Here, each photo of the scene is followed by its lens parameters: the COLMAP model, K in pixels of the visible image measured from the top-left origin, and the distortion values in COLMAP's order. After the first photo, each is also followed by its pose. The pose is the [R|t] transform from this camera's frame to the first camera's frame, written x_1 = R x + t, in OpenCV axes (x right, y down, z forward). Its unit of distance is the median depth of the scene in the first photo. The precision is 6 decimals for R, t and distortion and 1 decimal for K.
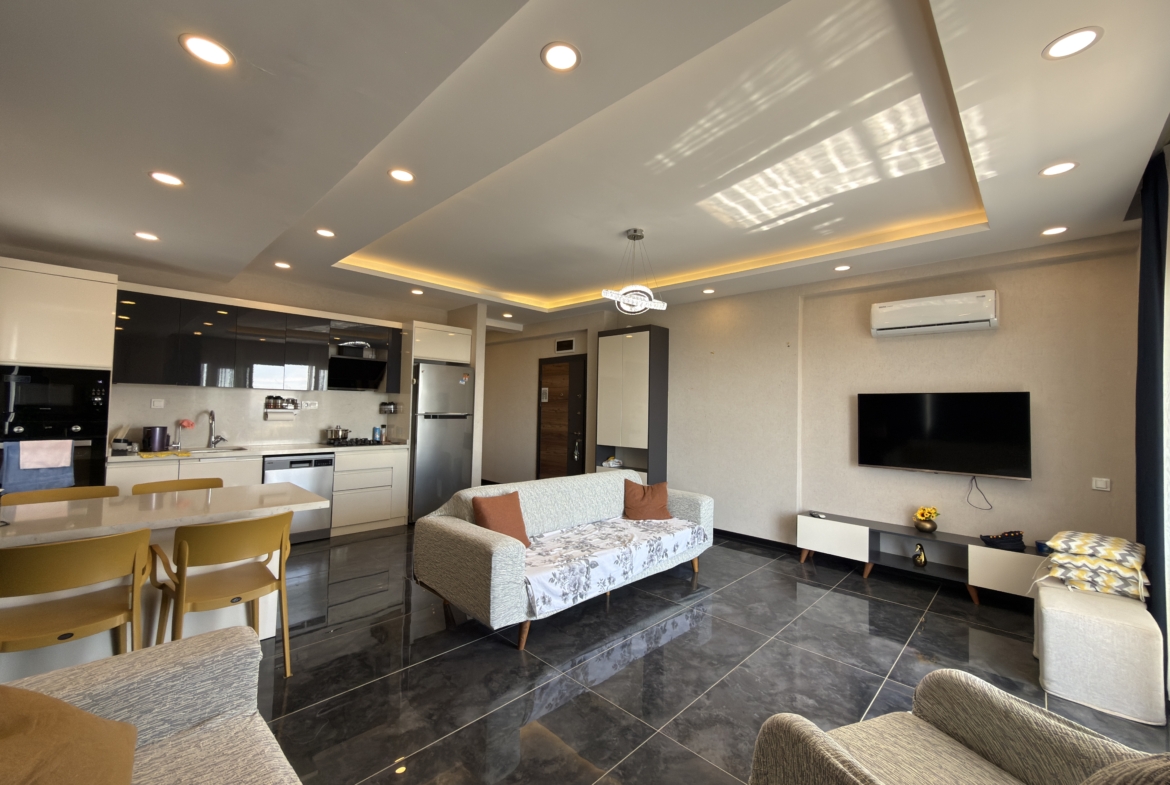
lens RADIAL K [[465.5, 0, 587.4], [0, 465.5, 385.3], [0, 0, 1]] dist [-0.000477, 0.000620]
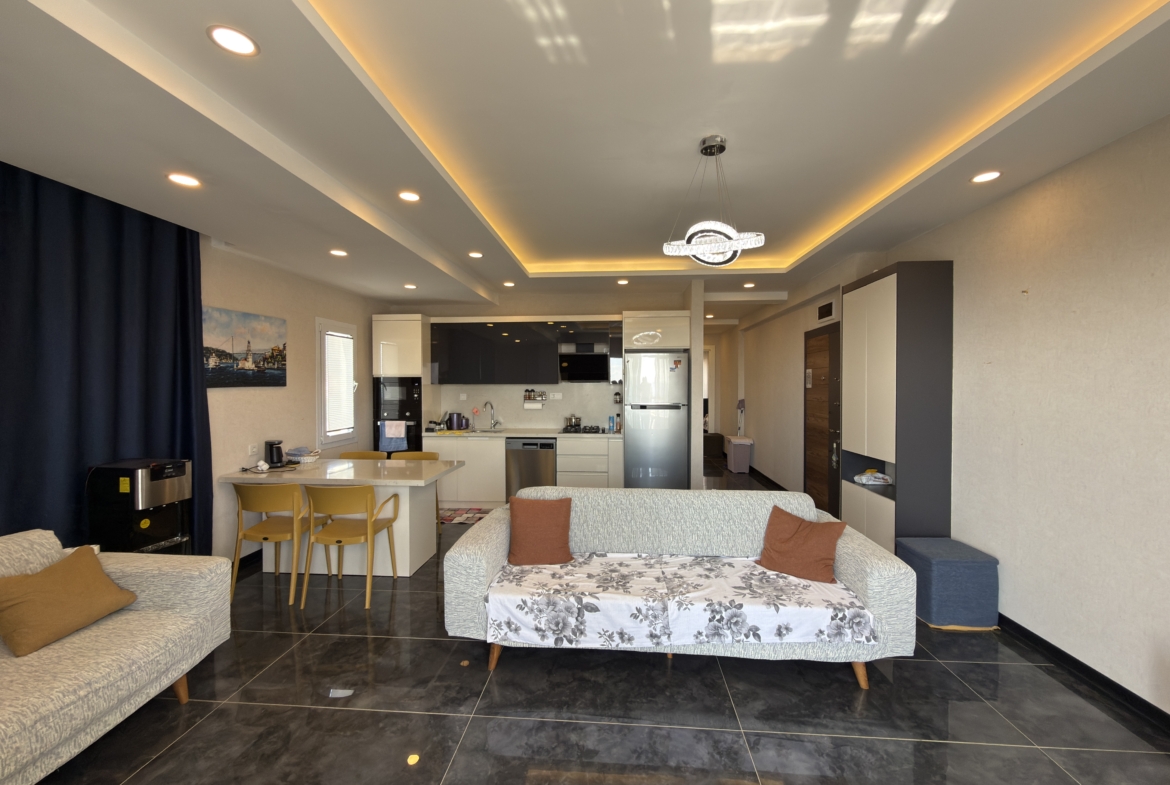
lens RADIAL K [[465.5, 0, 585.9], [0, 465.5, 385.4], [0, 0, 1]] dist [-0.000477, 0.000620]
pose [[0.639479, -0.021694, -0.768503, 0.552134], [0.052537, 0.998498, 0.015530, 0.000538], [0.767012, -0.050306, 0.639658, 0.460122]]
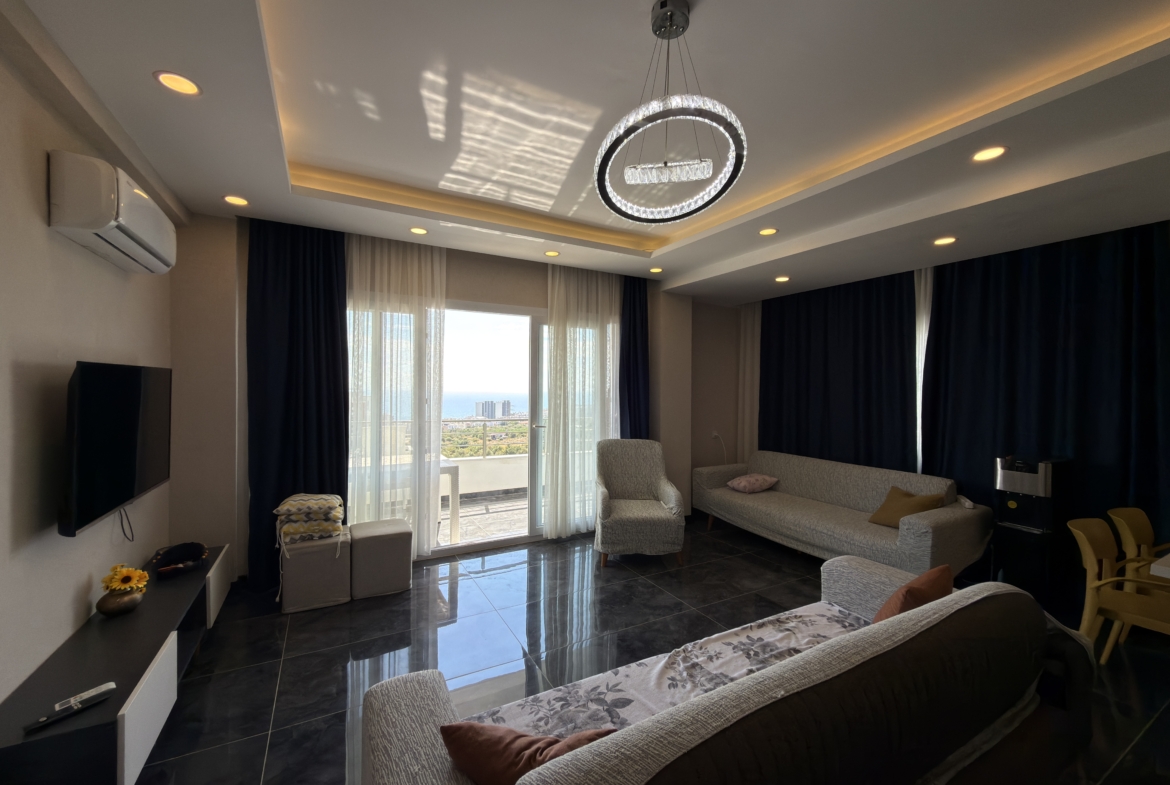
lens RADIAL K [[465.5, 0, 586.5], [0, 465.5, 389.0], [0, 0, 1]] dist [-0.000477, 0.000620]
pose [[-0.956665, -0.033908, 0.289210, 0.042002], [-0.047120, 0.998134, -0.038840, 0.045873], [-0.287354, -0.050785, -0.956477, 1.583327]]
